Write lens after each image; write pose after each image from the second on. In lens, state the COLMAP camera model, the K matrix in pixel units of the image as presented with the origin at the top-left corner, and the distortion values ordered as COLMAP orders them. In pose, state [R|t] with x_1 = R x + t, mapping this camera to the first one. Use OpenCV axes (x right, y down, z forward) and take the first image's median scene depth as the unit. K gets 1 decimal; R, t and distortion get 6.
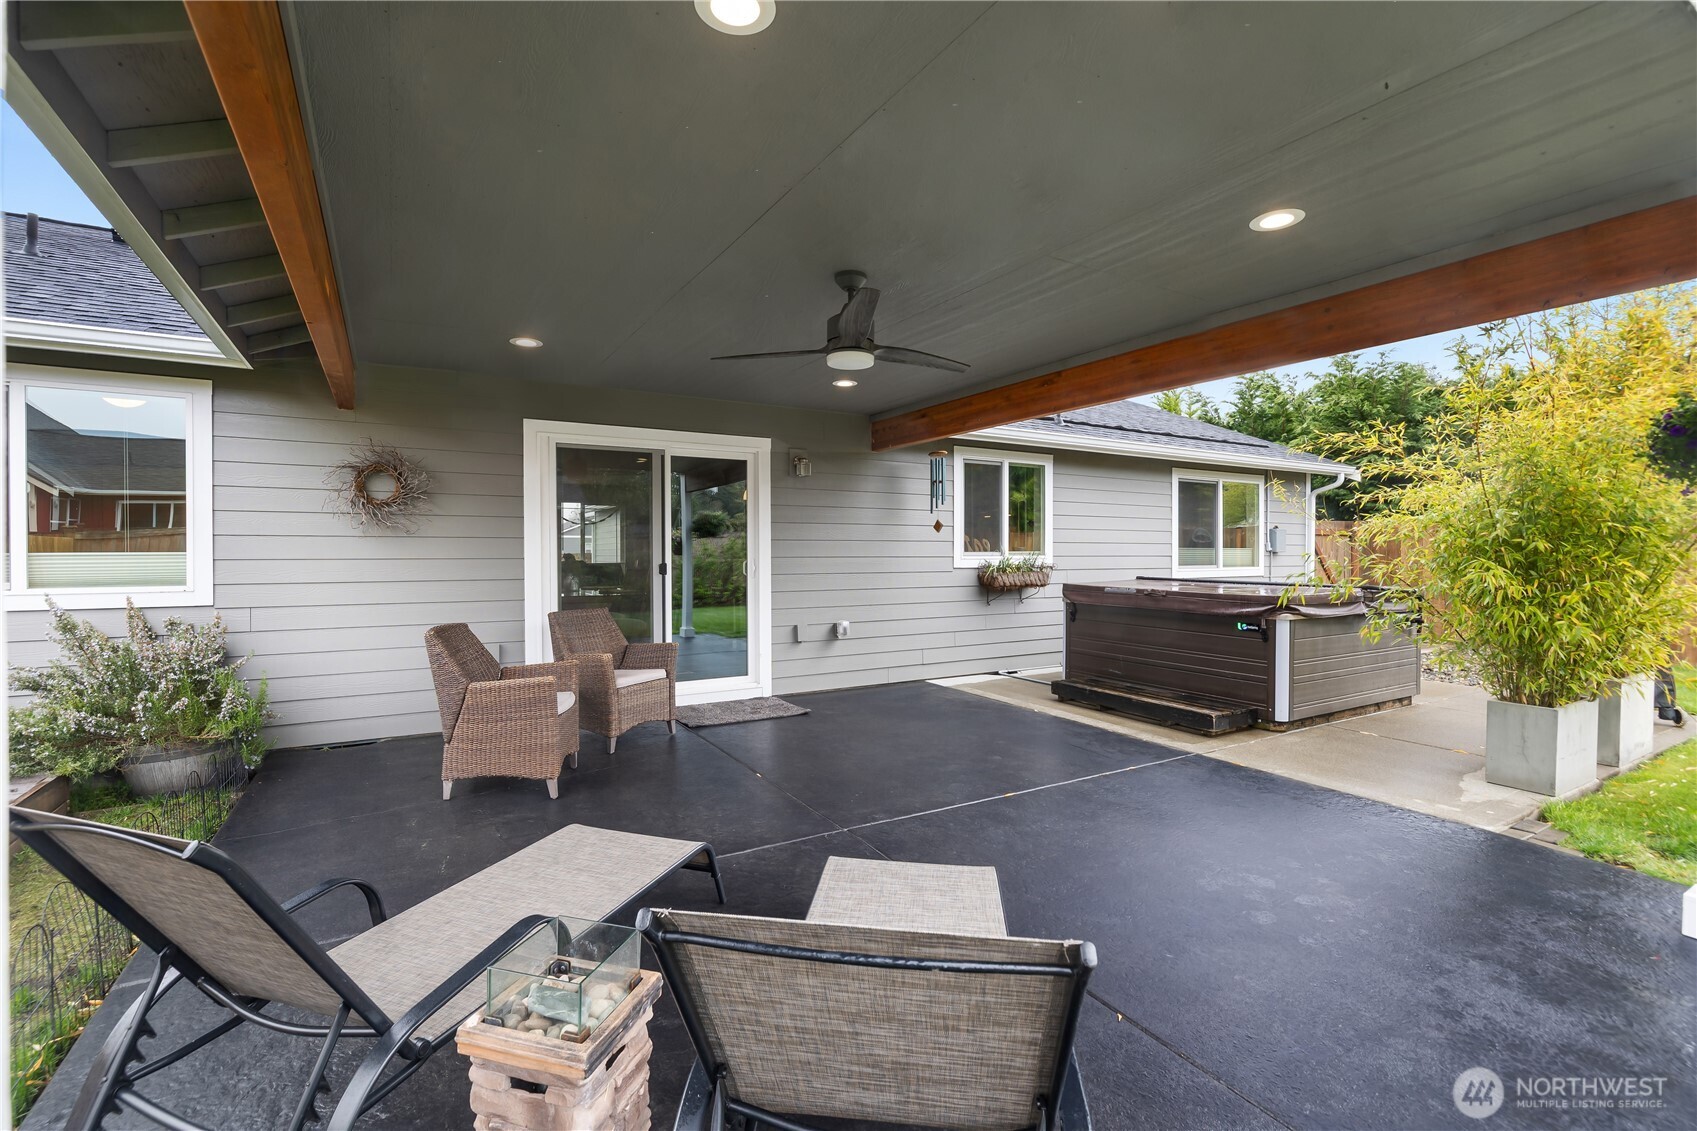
lens RADIAL K [[762.8, 0, 848.5], [0, 762.8, 565.5], [0, 0, 1]] dist [0.000677, 0.000025]
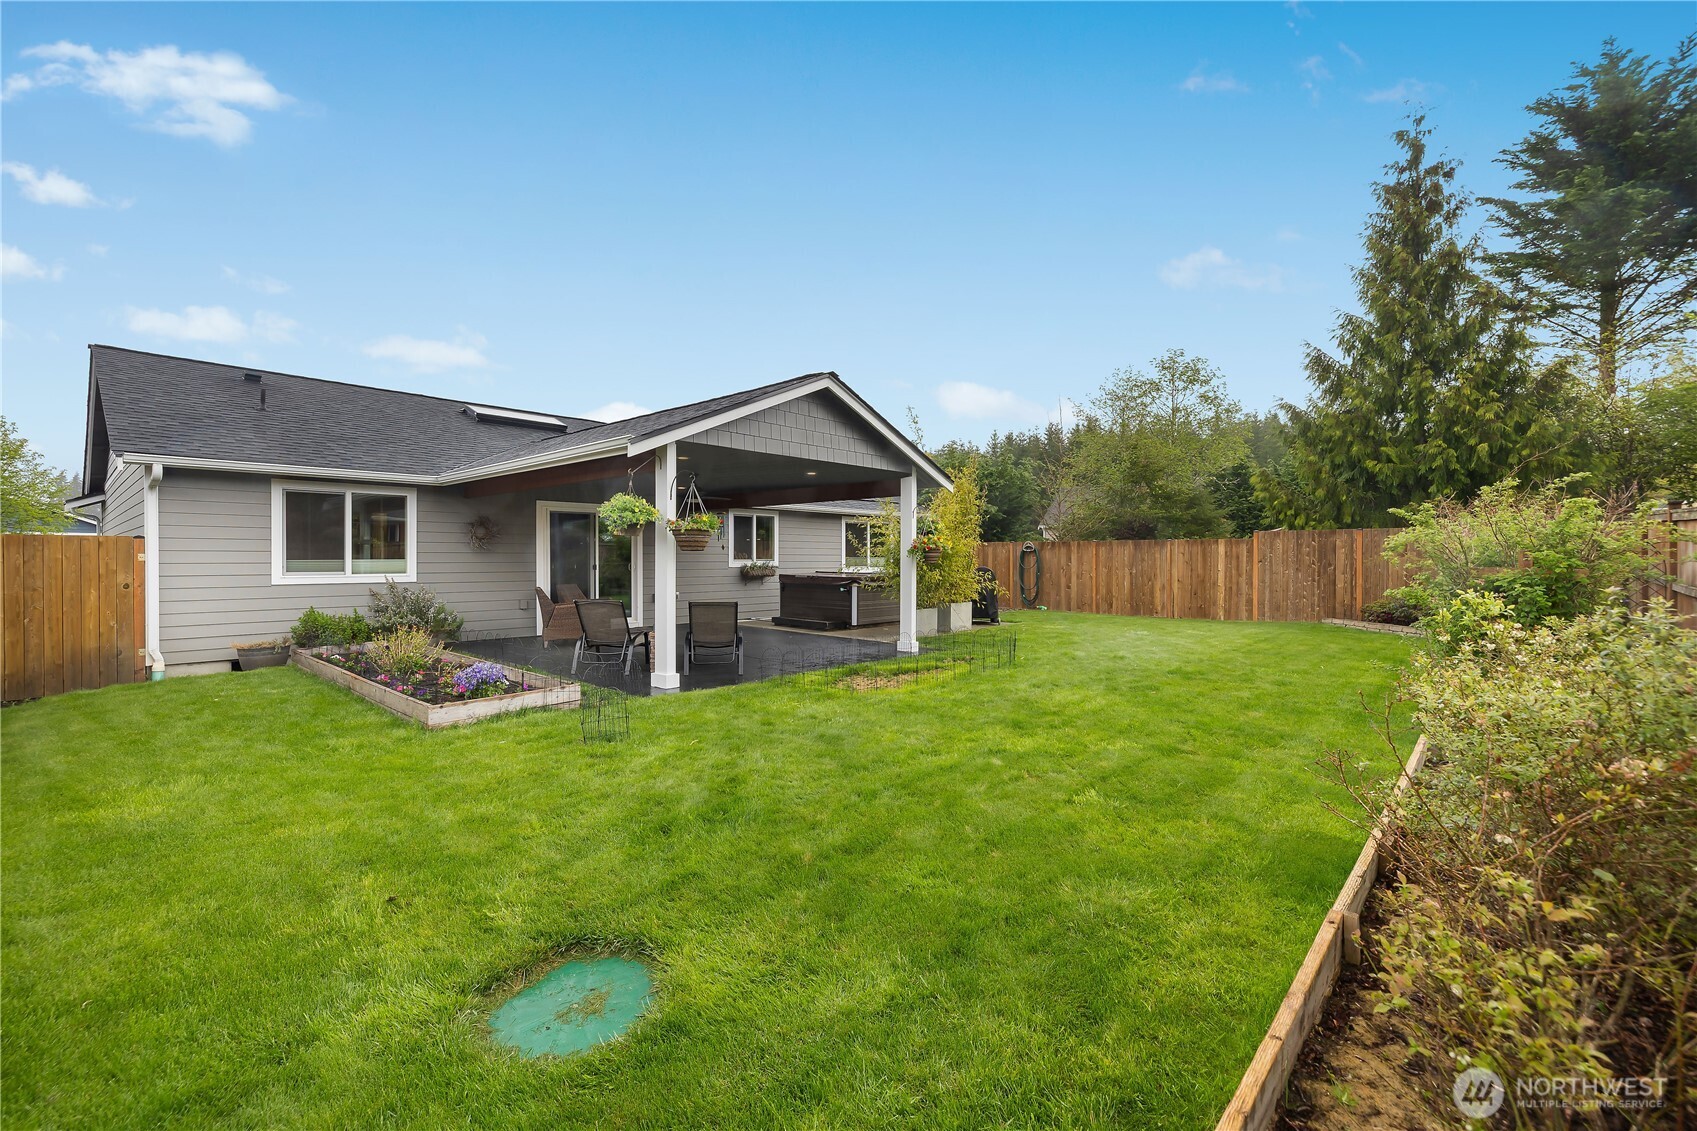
lens RADIAL K [[737.7, 0, 848.5], [0, 737.7, 565.5], [0, 0, 1]] dist [0.000329, -0.000015]
pose [[0.957110, 0.000684, 0.289724, -0.141866], [0.000466, 0.999992, -0.003901, 0.006956], [-0.289725, 0.003869, 0.957102, -1.092174]]
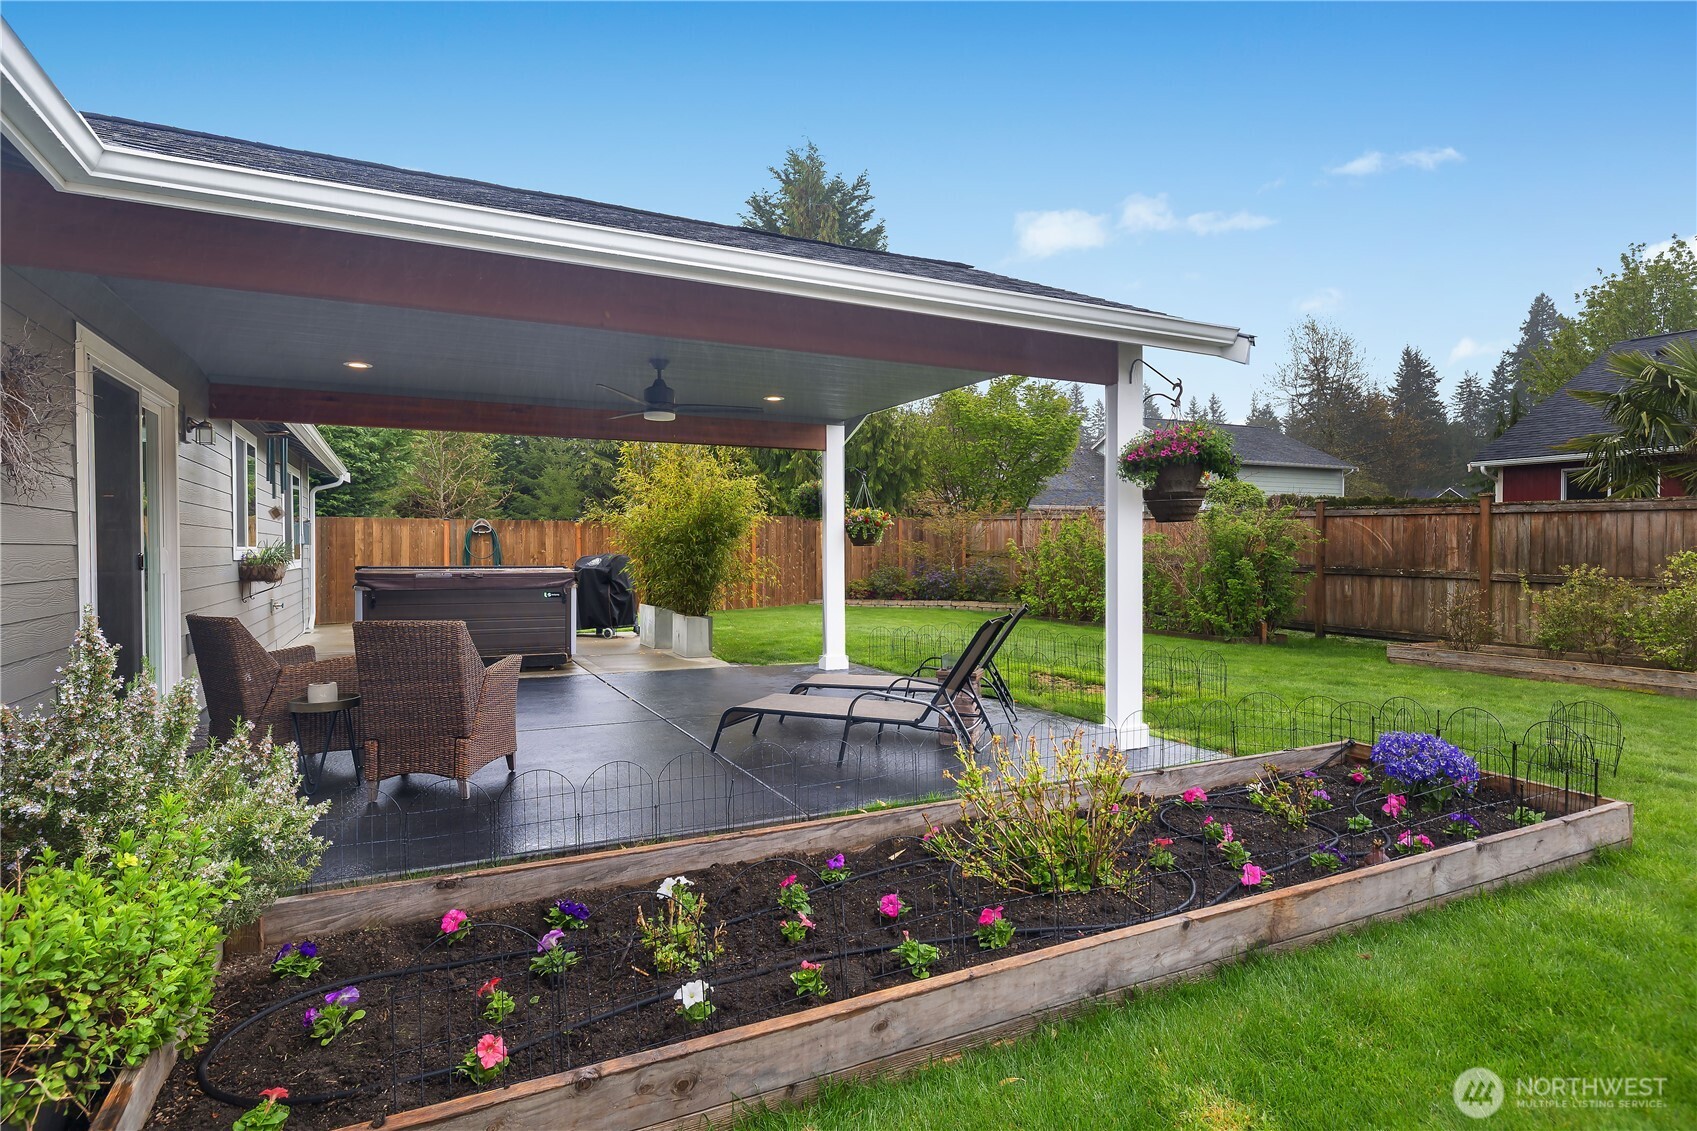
lens RADIAL K [[877.9, 0, 848.5], [0, 877.9, 565.5], [0, 0, 1]] dist [-0.000890, -0.000112]
pose [[0.061819, -0.017203, 0.997939, -0.892203], [0.012195, 0.999790, 0.016479, 0.002739], [-0.998013, 0.011151, 0.062015, 0.262511]]
